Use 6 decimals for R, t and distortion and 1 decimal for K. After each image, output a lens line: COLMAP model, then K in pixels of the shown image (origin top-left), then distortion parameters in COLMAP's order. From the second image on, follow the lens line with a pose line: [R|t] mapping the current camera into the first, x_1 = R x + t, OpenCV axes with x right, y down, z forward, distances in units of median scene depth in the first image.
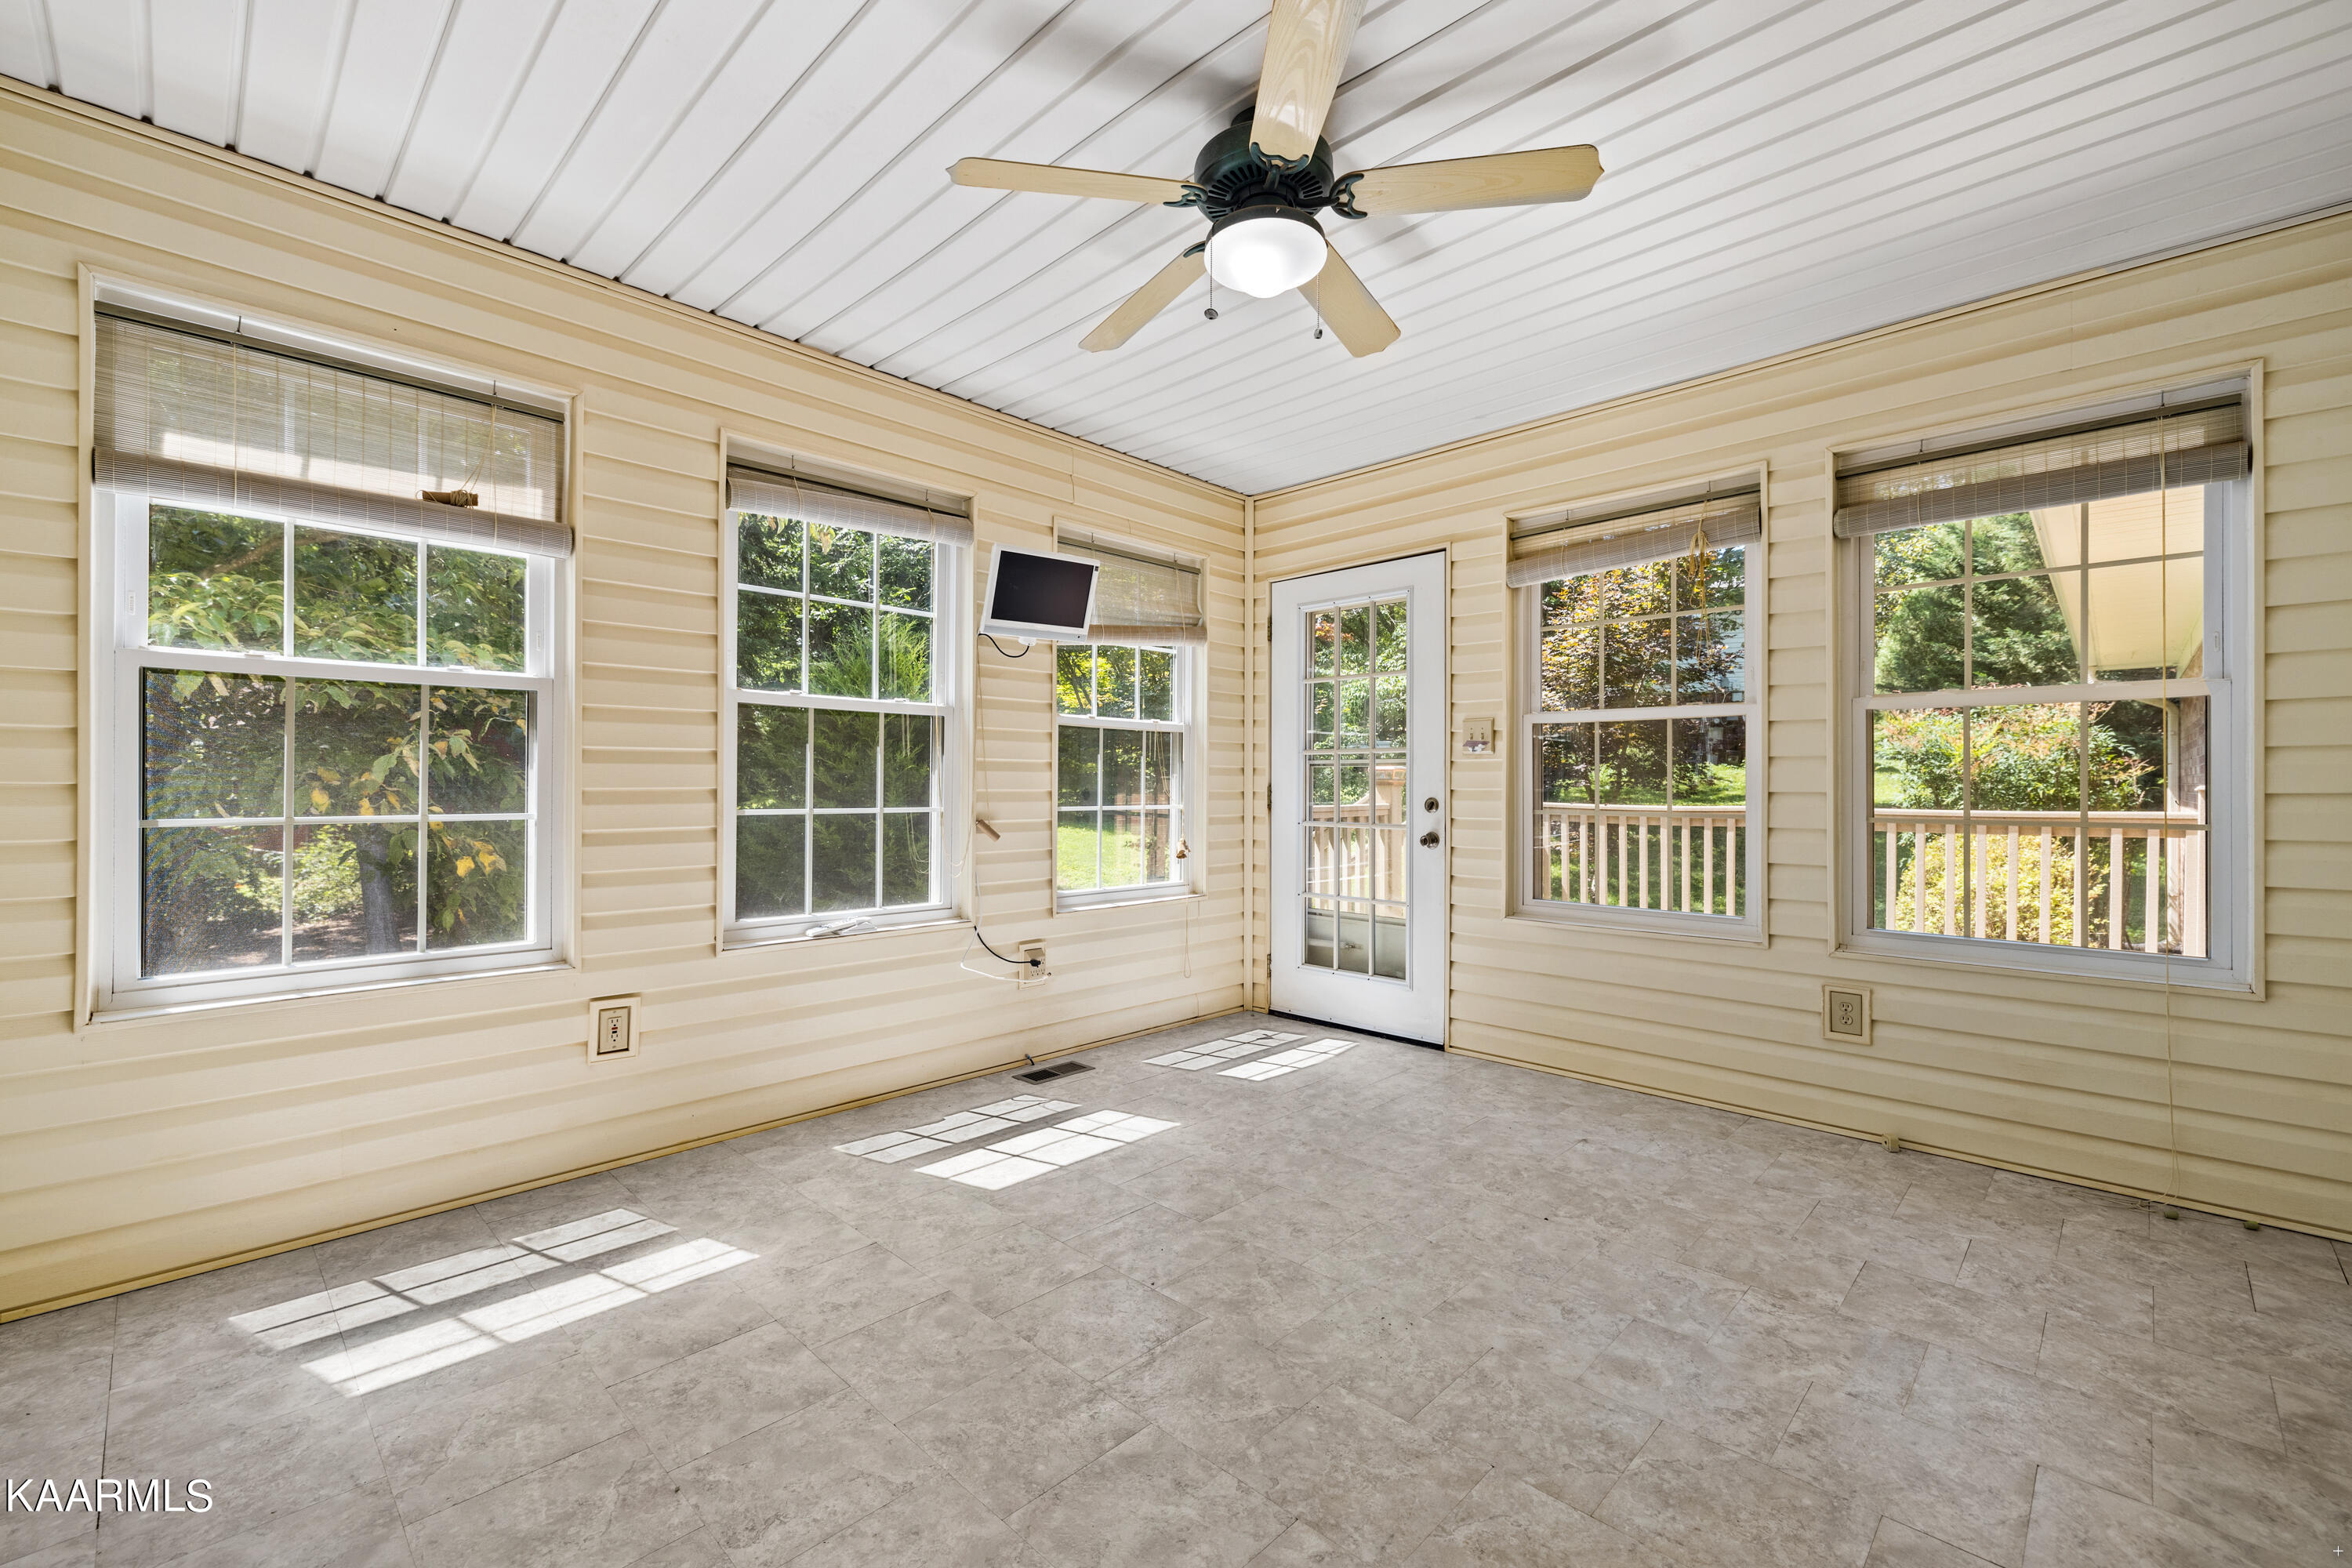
lens RADIAL K [[982.2, 0, 1176.0], [0, 982.2, 784.0], [0, 0, 1]] dist [0.003449, 0.000362]
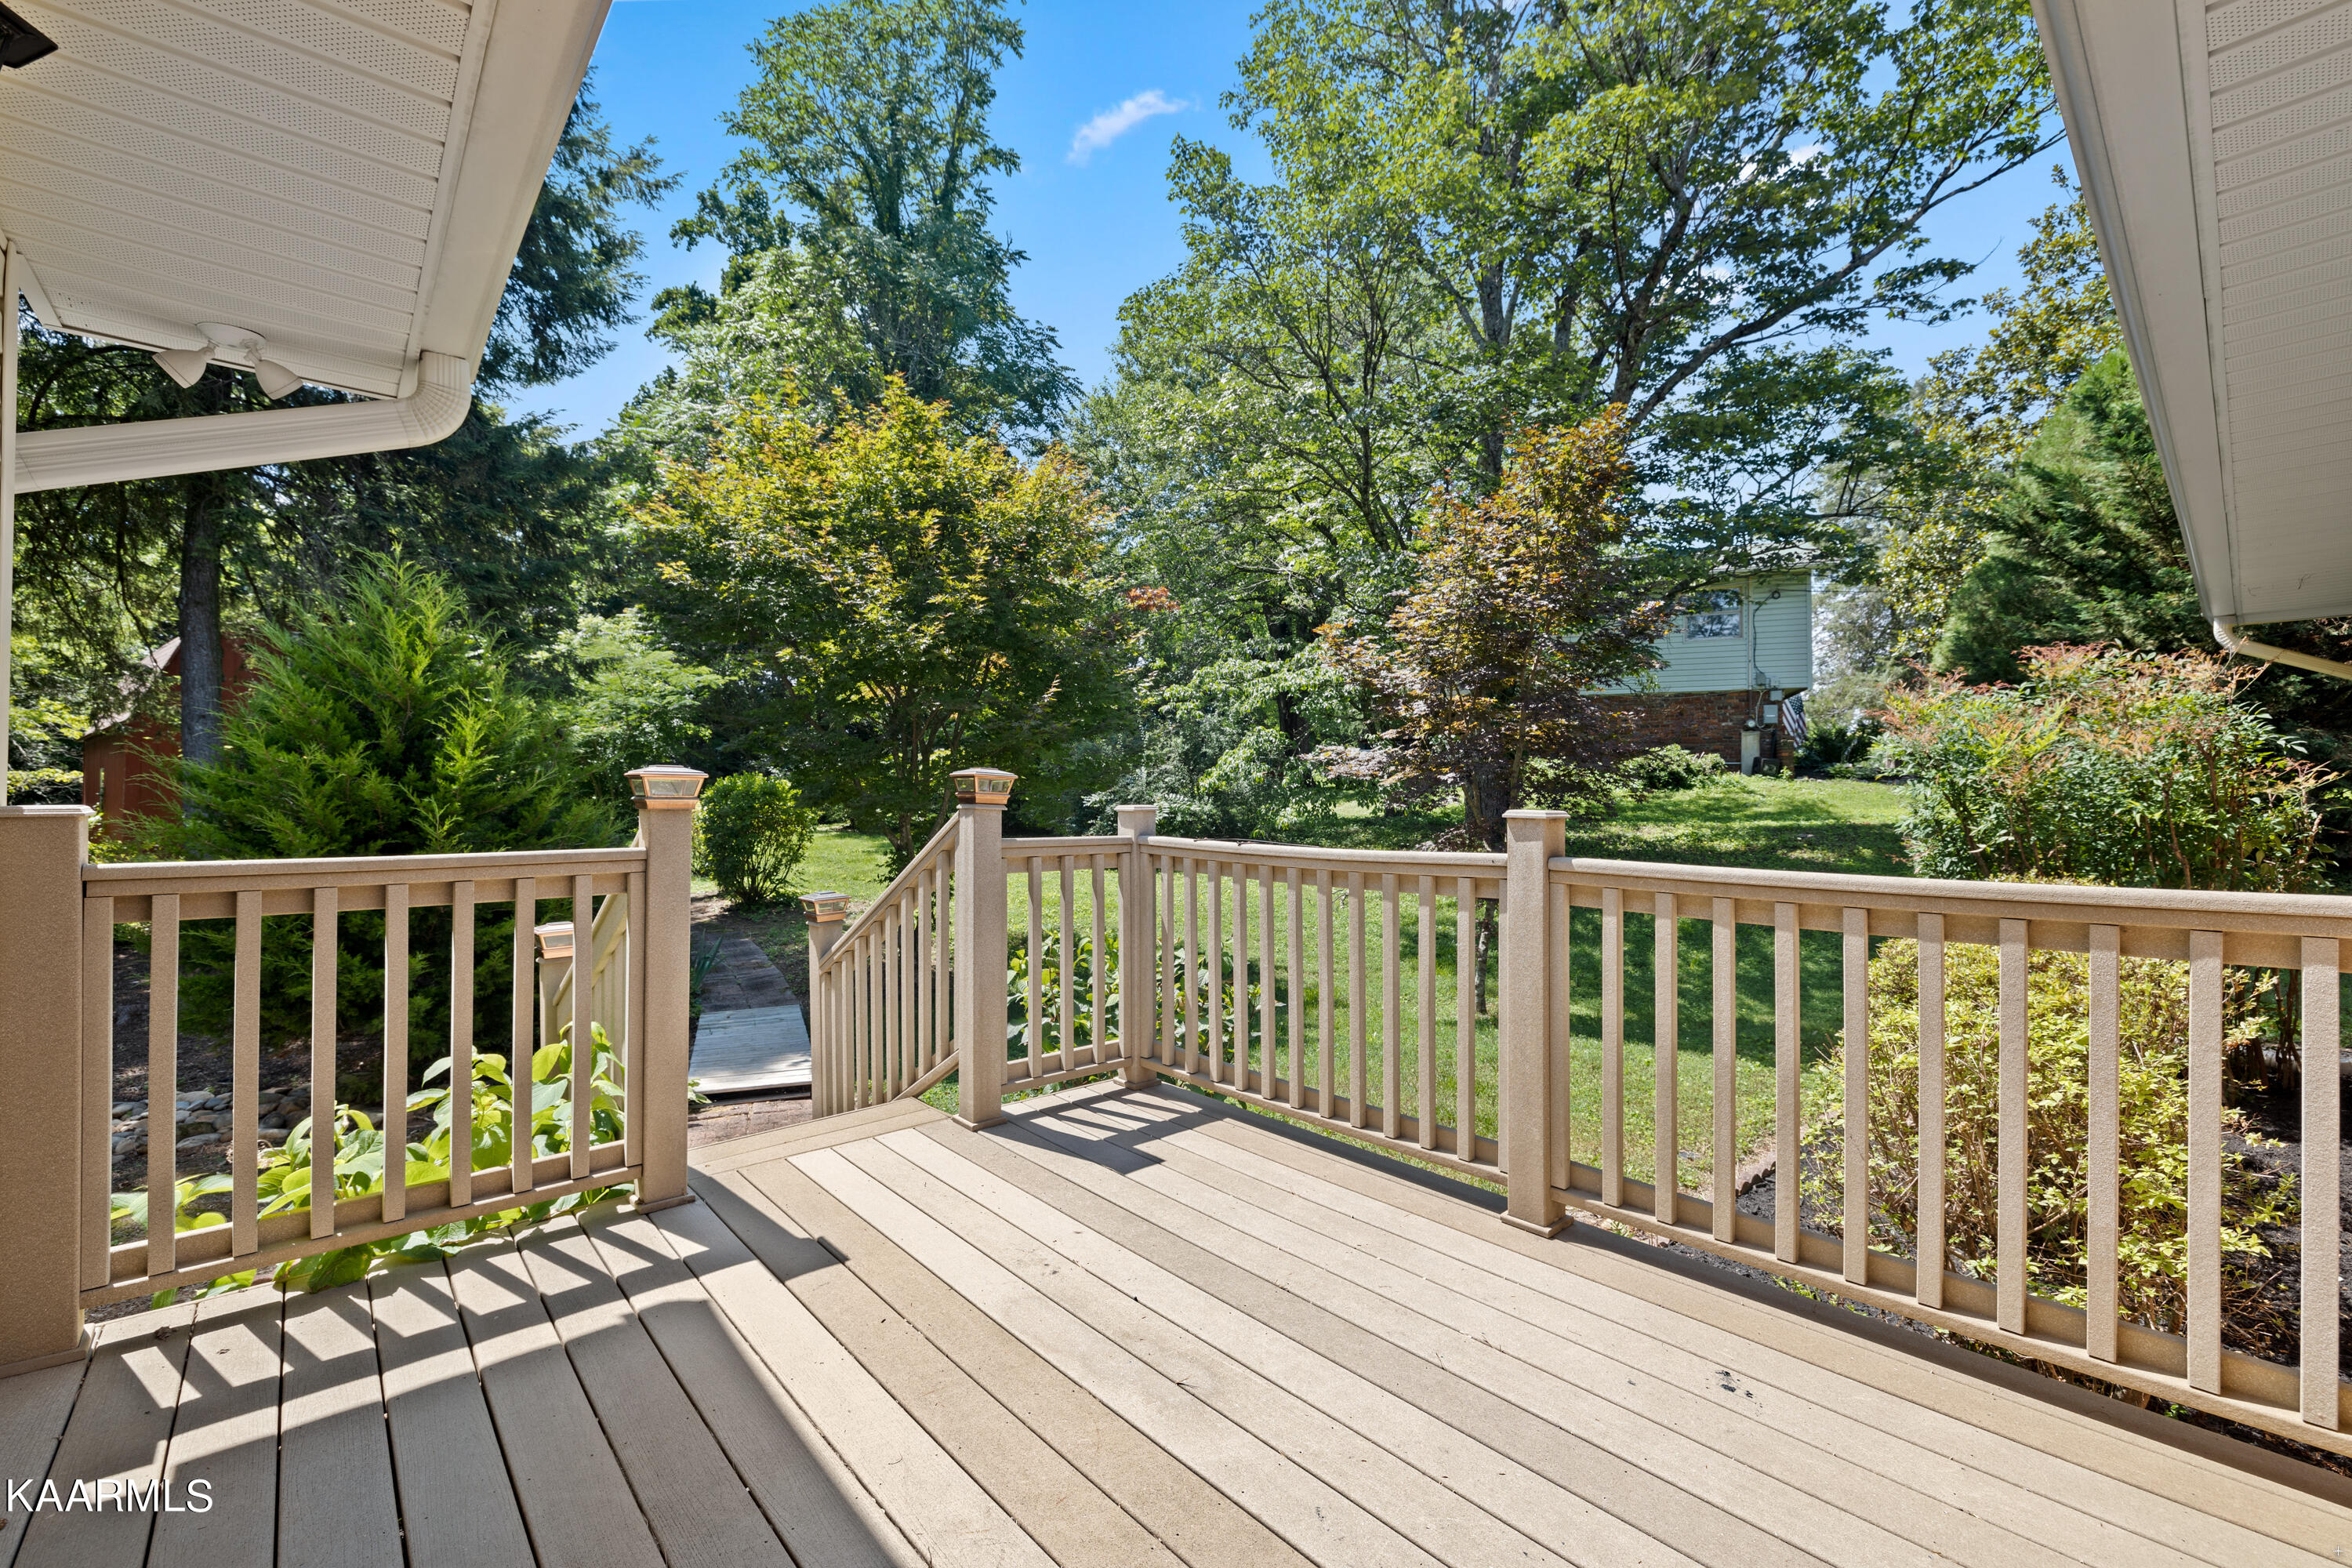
lens RADIAL K [[982.2, 0, 1176.0], [0, 982.2, 784.0], [0, 0, 1]] dist [0.003449, 0.000362]
pose [[0.997747, -0.001045, -0.067083, 0.318777], [0.000251, 0.999930, -0.011854, -0.004012], [0.067090, 0.011810, 0.997677, 0.345701]]
